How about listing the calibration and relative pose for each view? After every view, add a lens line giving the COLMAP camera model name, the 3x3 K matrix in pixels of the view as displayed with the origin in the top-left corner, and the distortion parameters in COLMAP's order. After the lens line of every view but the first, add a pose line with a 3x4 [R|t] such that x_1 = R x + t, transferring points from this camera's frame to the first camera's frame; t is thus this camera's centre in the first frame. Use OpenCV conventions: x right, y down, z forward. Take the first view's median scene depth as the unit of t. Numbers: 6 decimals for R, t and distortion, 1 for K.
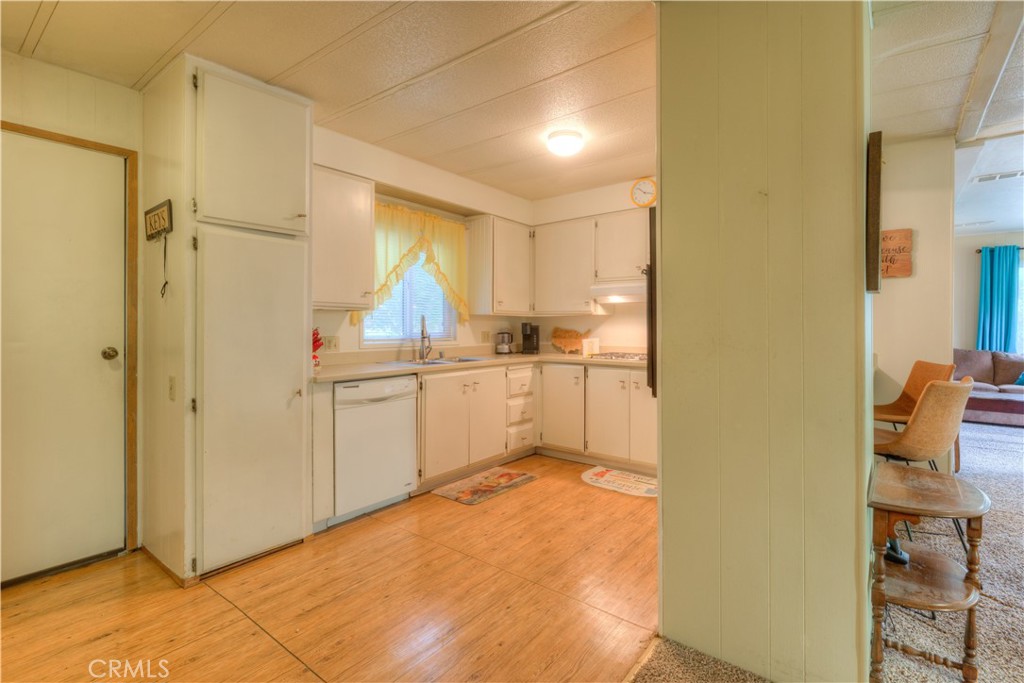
lens RADIAL K [[487.2, 0, 508.8], [0, 487.2, 321.0], [0, 0, 1]] dist [-0.001062, 0.000247]
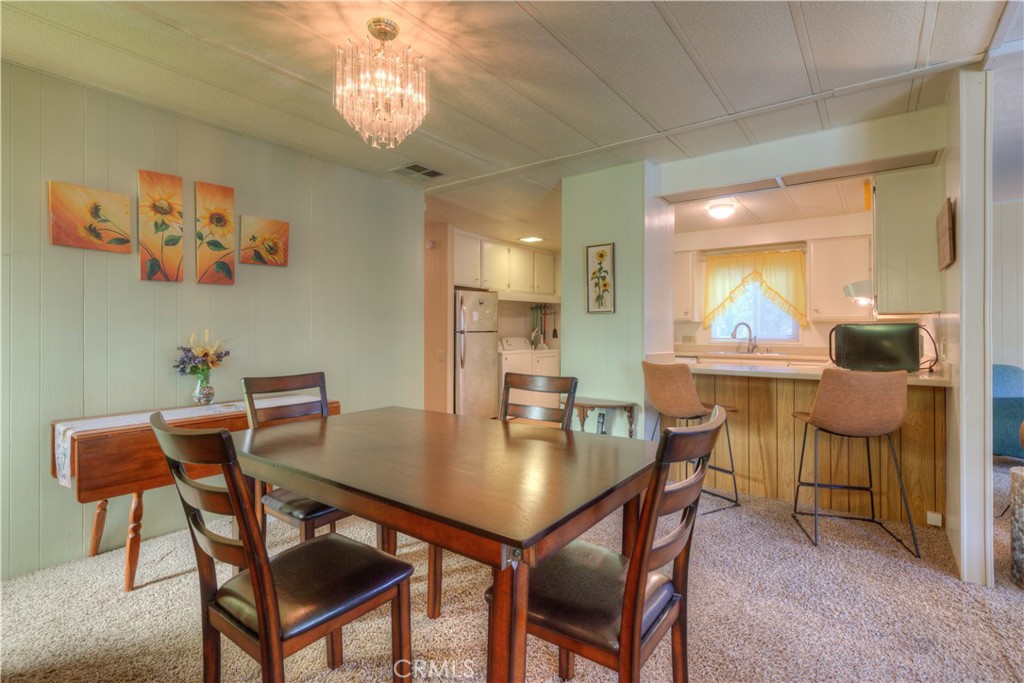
lens RADIAL K [[473.8, 0, 518.9], [0, 473.8, 329.4], [0, 0, 1]] dist [-0.001342, -0.000249]
pose [[0.033973, -0.004168, -0.999414, 1.241706], [0.007677, 0.999963, -0.003910, 0.007366], [0.999393, -0.007540, 0.034004, 0.242782]]
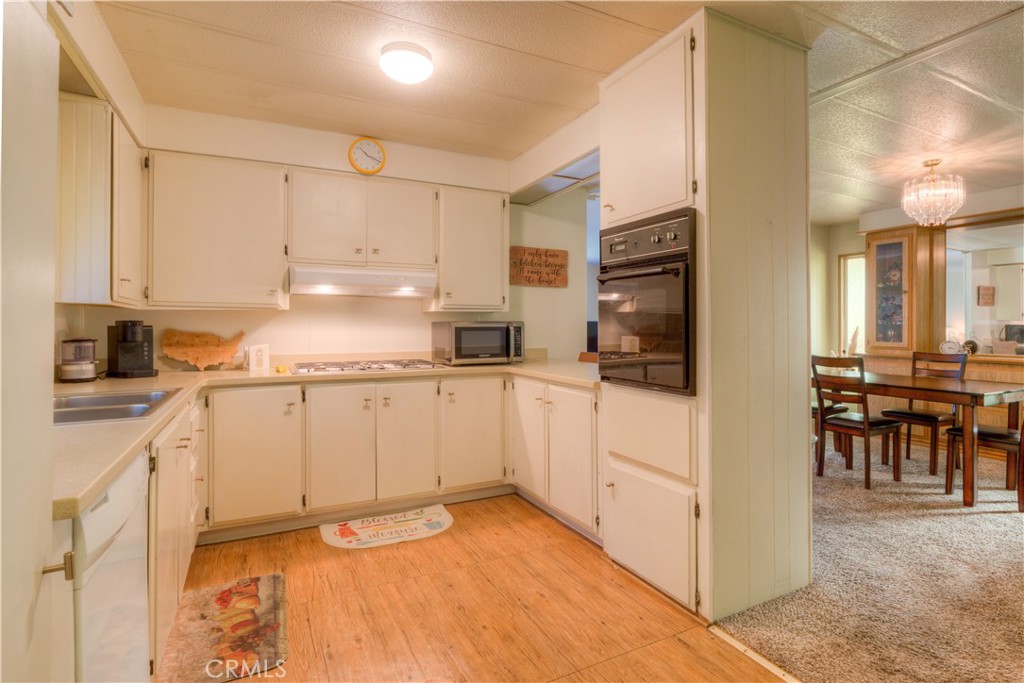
lens RADIAL K [[527.1, 0, 540.2], [0, 527.1, 322.4], [0, 0, 1]] dist [0.000350, 0.000388]
pose [[0.386612, 0.004407, 0.922232, -0.396908], [-0.007660, 0.999969, -0.001568, 0.003639], [-0.922211, -0.006458, 0.386634, 0.415238]]
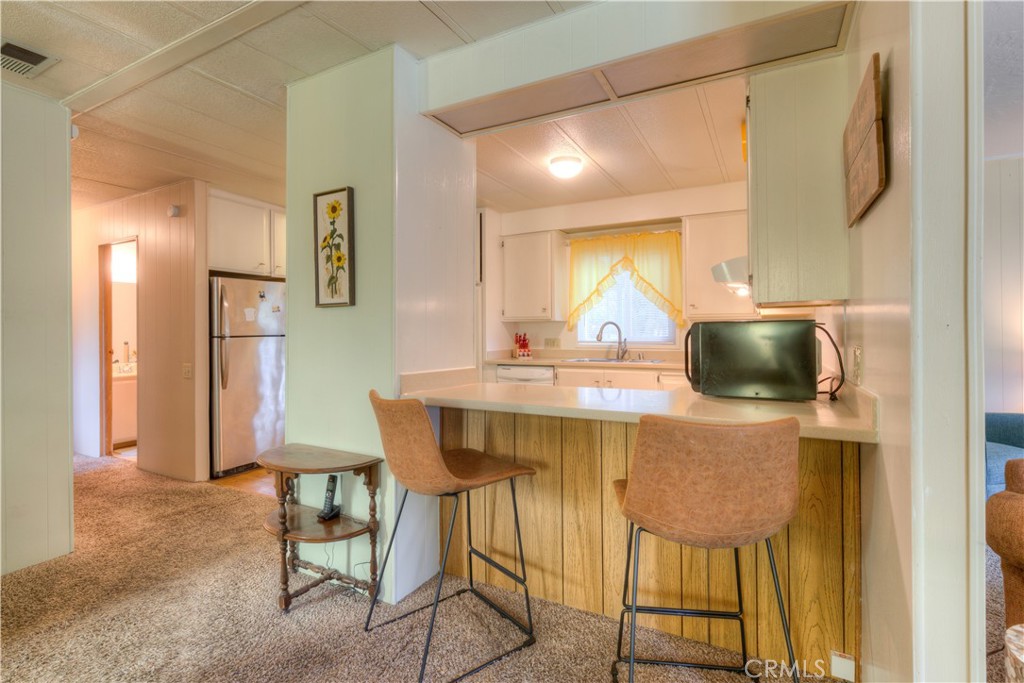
lens RADIAL K [[469.4, 0, 515.8], [0, 469.4, 332.0], [0, 0, 1]] dist [-0.002297, -0.000192]
pose [[0.180113, -0.001527, -0.983645, 0.900010], [0.015684, 0.999876, 0.001319, 0.006229], [0.983521, -0.015665, 0.180114, 0.542083]]
